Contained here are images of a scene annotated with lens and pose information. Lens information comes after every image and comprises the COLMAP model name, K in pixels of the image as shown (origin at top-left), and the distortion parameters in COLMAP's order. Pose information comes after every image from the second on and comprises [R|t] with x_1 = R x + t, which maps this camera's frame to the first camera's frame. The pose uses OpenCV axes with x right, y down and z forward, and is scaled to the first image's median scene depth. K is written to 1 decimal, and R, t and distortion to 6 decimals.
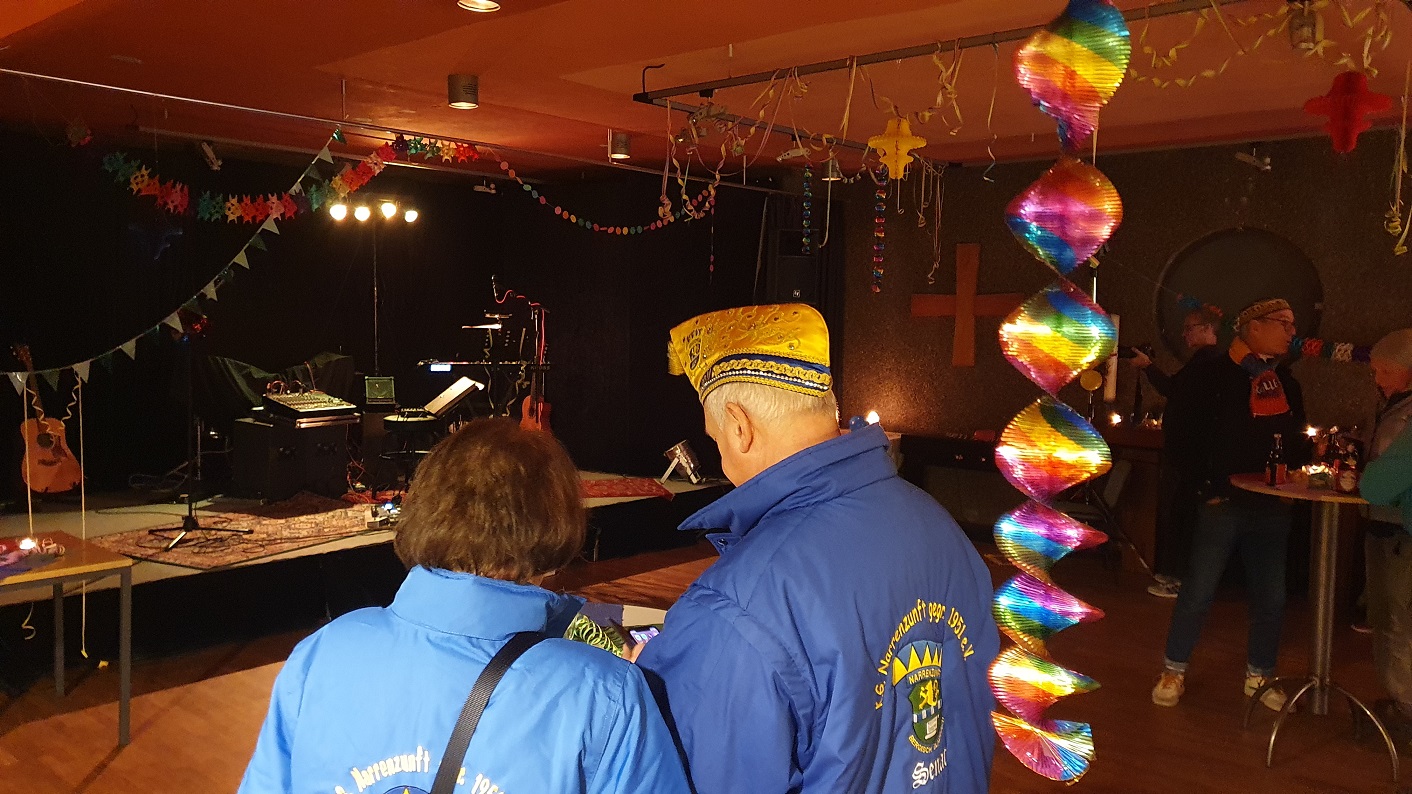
lens RADIAL K [[1137.5, 0, 700.2], [0, 1137.5, 398.9], [0, 0, 1]] dist [0.112178, -0.315377]
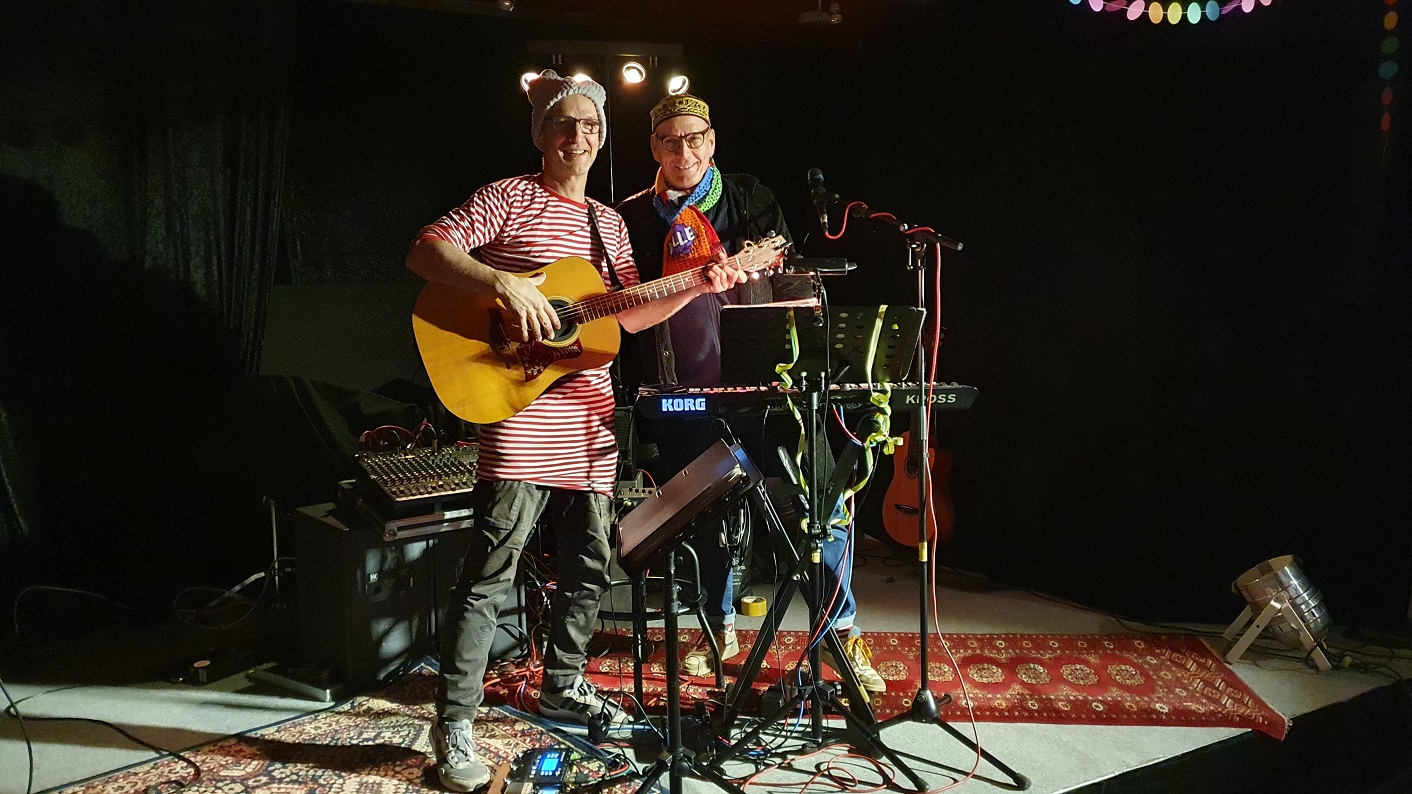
lens RADIAL K [[1137.5, 0, 700.2], [0, 1137.5, 398.9], [0, 0, 1]] dist [0.112178, -0.315377]
pose [[0.941405, -0.002090, -0.337271, -0.088158], [0.015843, 0.999151, 0.038028, -0.046525], [0.336905, -0.041143, 0.940639, 0.644931]]
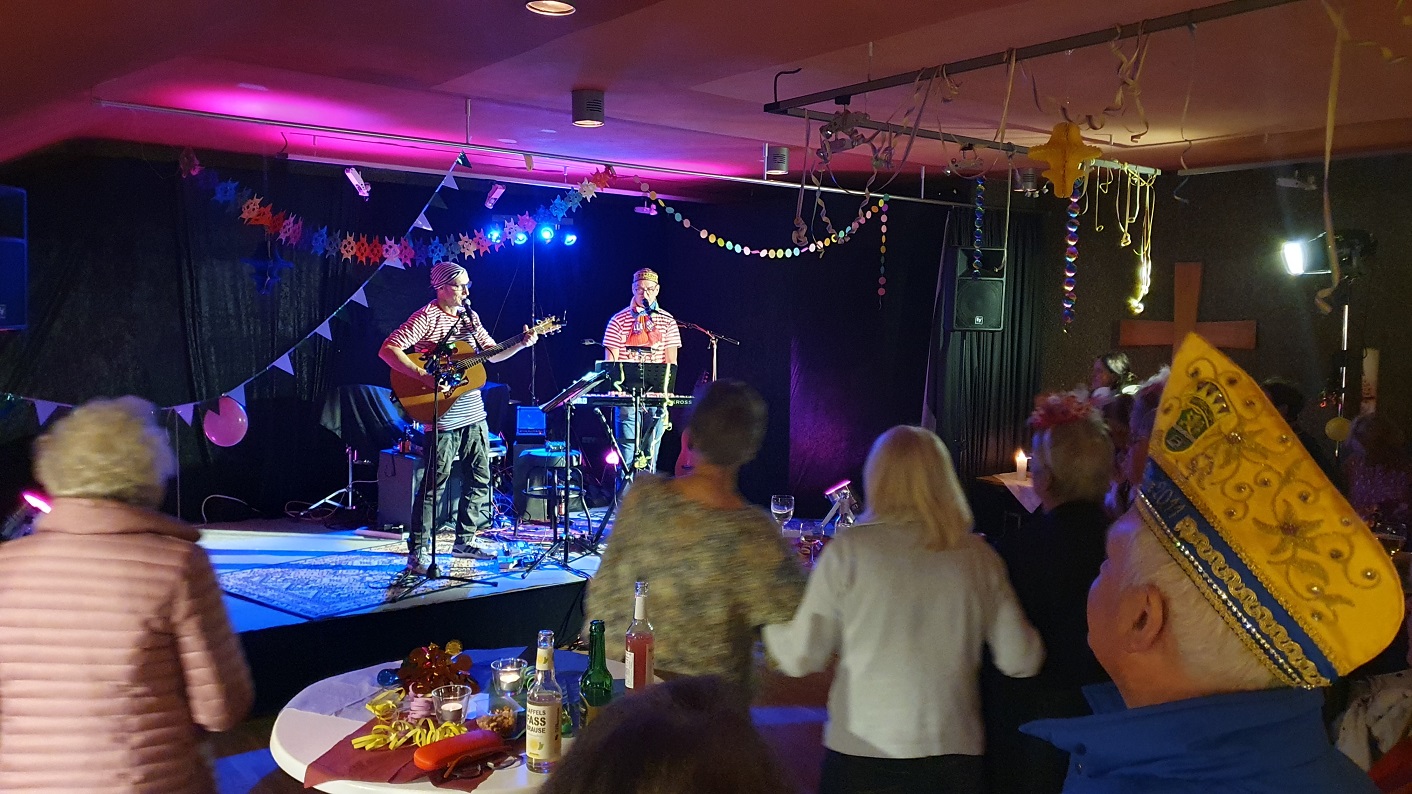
lens RADIAL K [[1137.5, 0, 700.2], [0, 1137.5, 398.9], [0, 0, 1]] dist [0.112178, -0.315377]
pose [[0.981478, 0.015745, -0.190927, 0.050867], [-0.017609, 0.999812, -0.008067, -0.024990], [0.190765, 0.011280, 0.981571, 0.101708]]
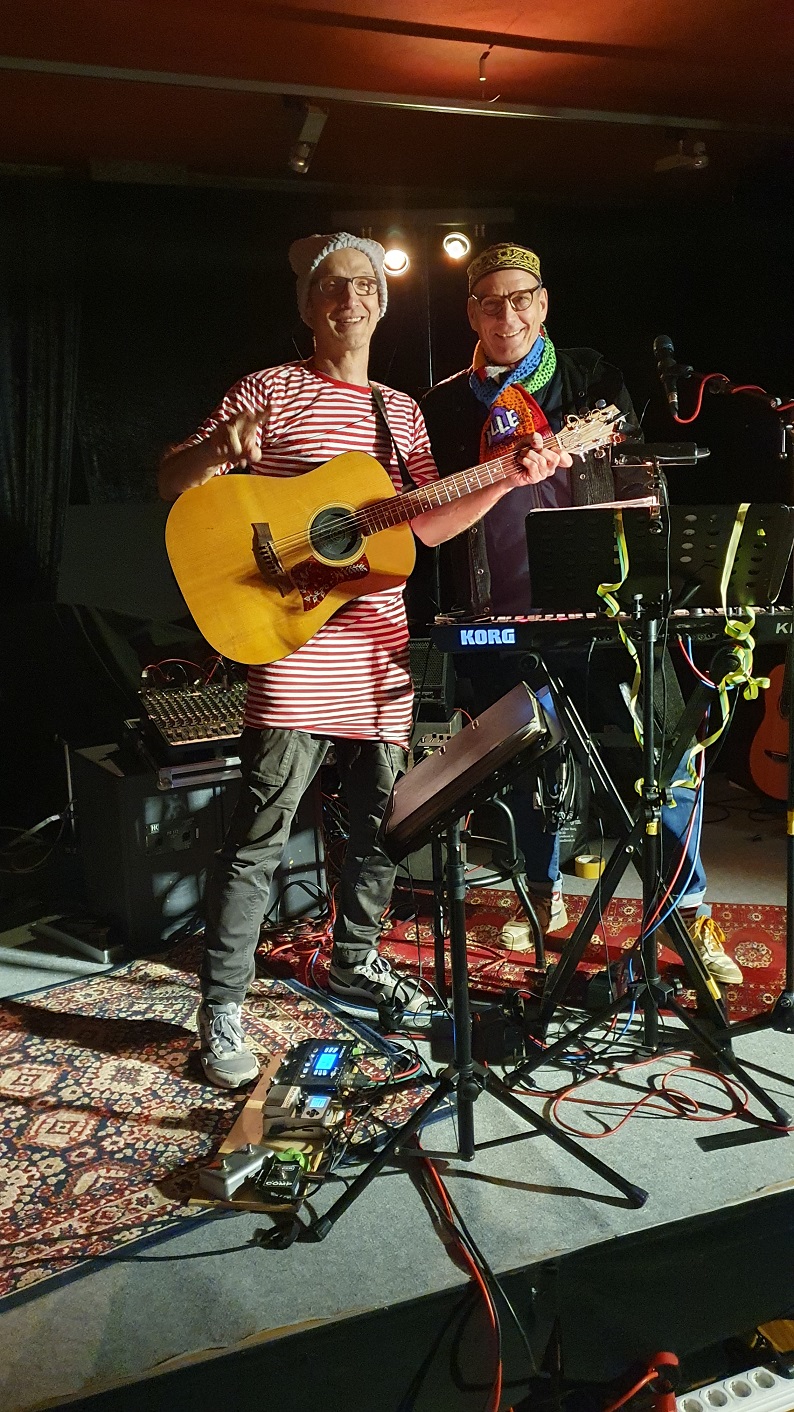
lens RADIAL K [[1137.5, 0, 375.5], [0, 1137.5, 721.8], [0, 0, 1]] dist [0.112178, -0.315377]
pose [[0.872598, 0.034674, -0.487206, -0.097695], [0.028054, 0.992273, 0.120864, -0.045505], [0.487632, -0.119133, 0.864883, 0.723161]]
